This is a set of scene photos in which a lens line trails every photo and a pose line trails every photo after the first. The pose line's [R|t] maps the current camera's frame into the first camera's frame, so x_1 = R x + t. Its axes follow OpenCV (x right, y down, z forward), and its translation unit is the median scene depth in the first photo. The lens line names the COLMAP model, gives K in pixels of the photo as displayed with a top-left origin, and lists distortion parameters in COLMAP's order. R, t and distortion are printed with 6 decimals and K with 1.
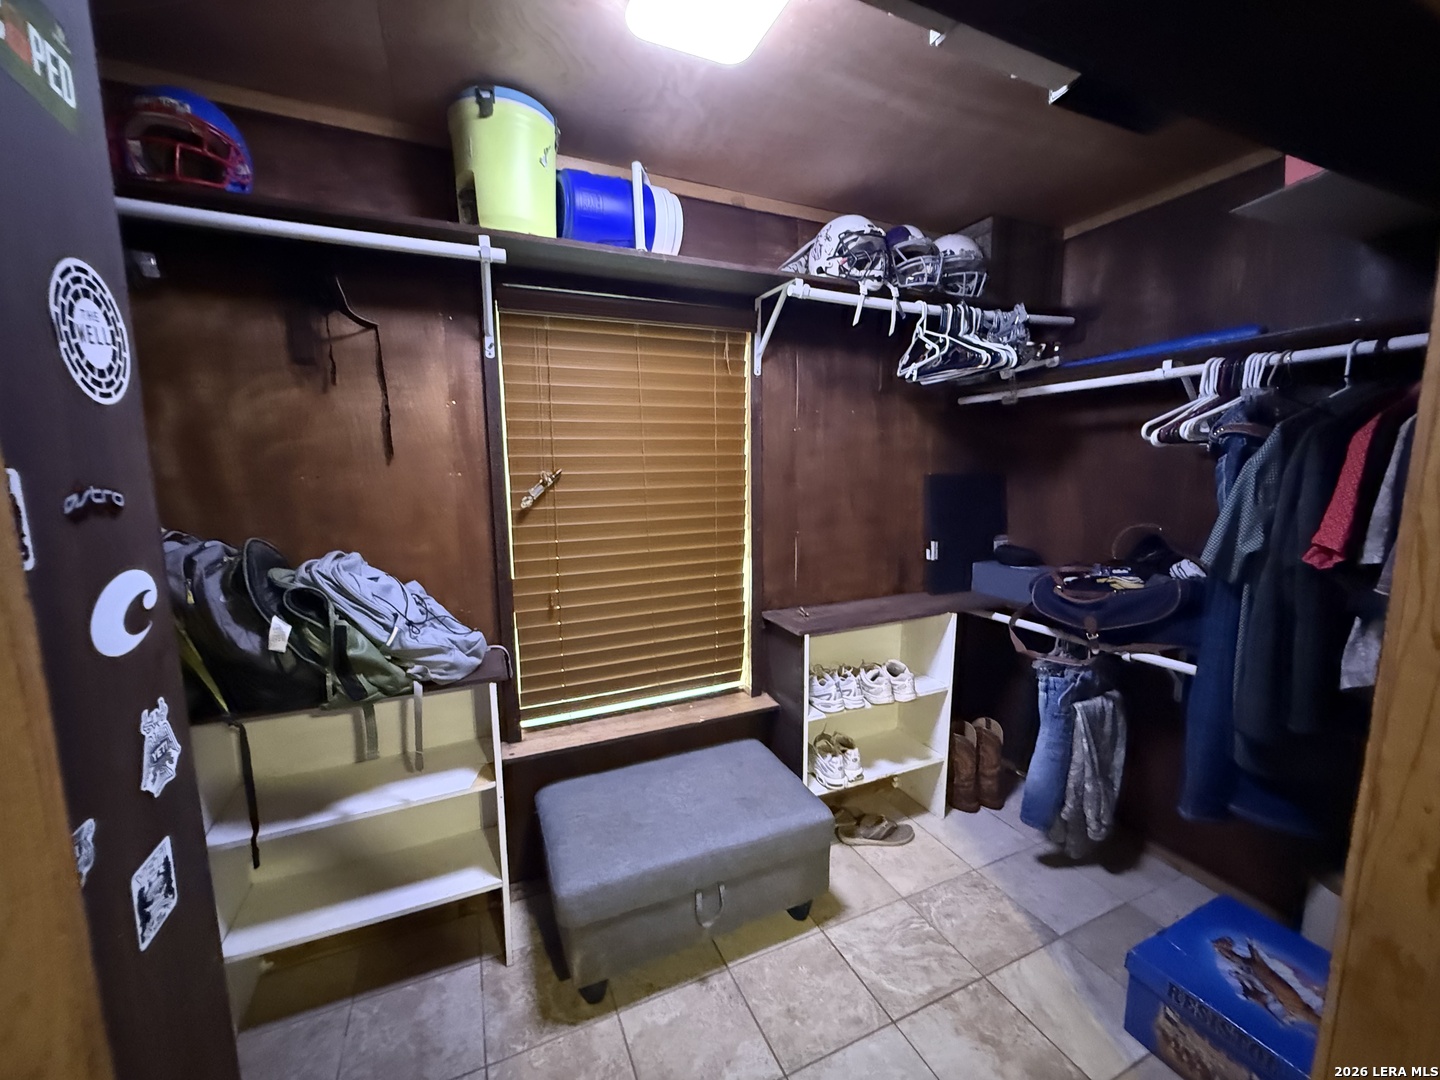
lens RADIAL K [[574.0, 0, 719.5], [0, 574.0, 545.2], [0, 0, 1]] dist [-0.003981, 0.000028]
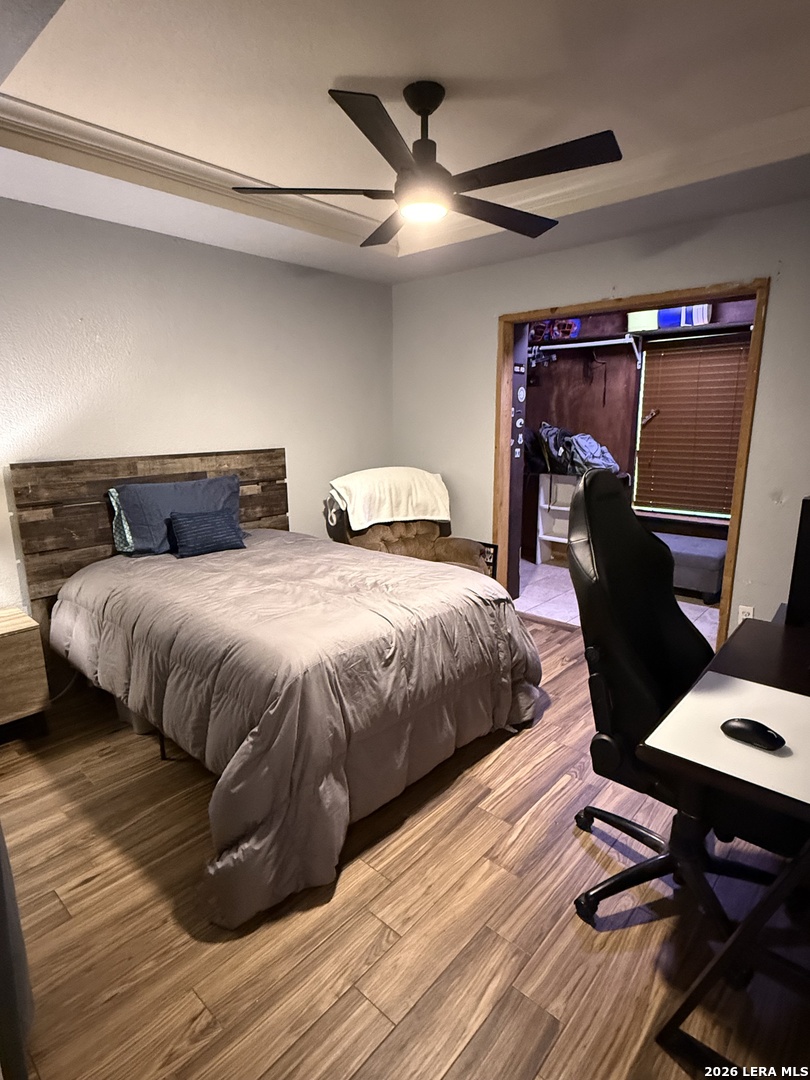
lens RADIAL K [[574.1, 0, 402.4], [0, 574.1, 540.9], [0, 0, 1]] dist [0.001473, 0.000128]
pose [[0.405531, 0.204374, -0.890941, 2.059272], [-0.124271, 0.977962, 0.167771, 0.196496], [0.905595, 0.042682, 0.421991, -1.373308]]
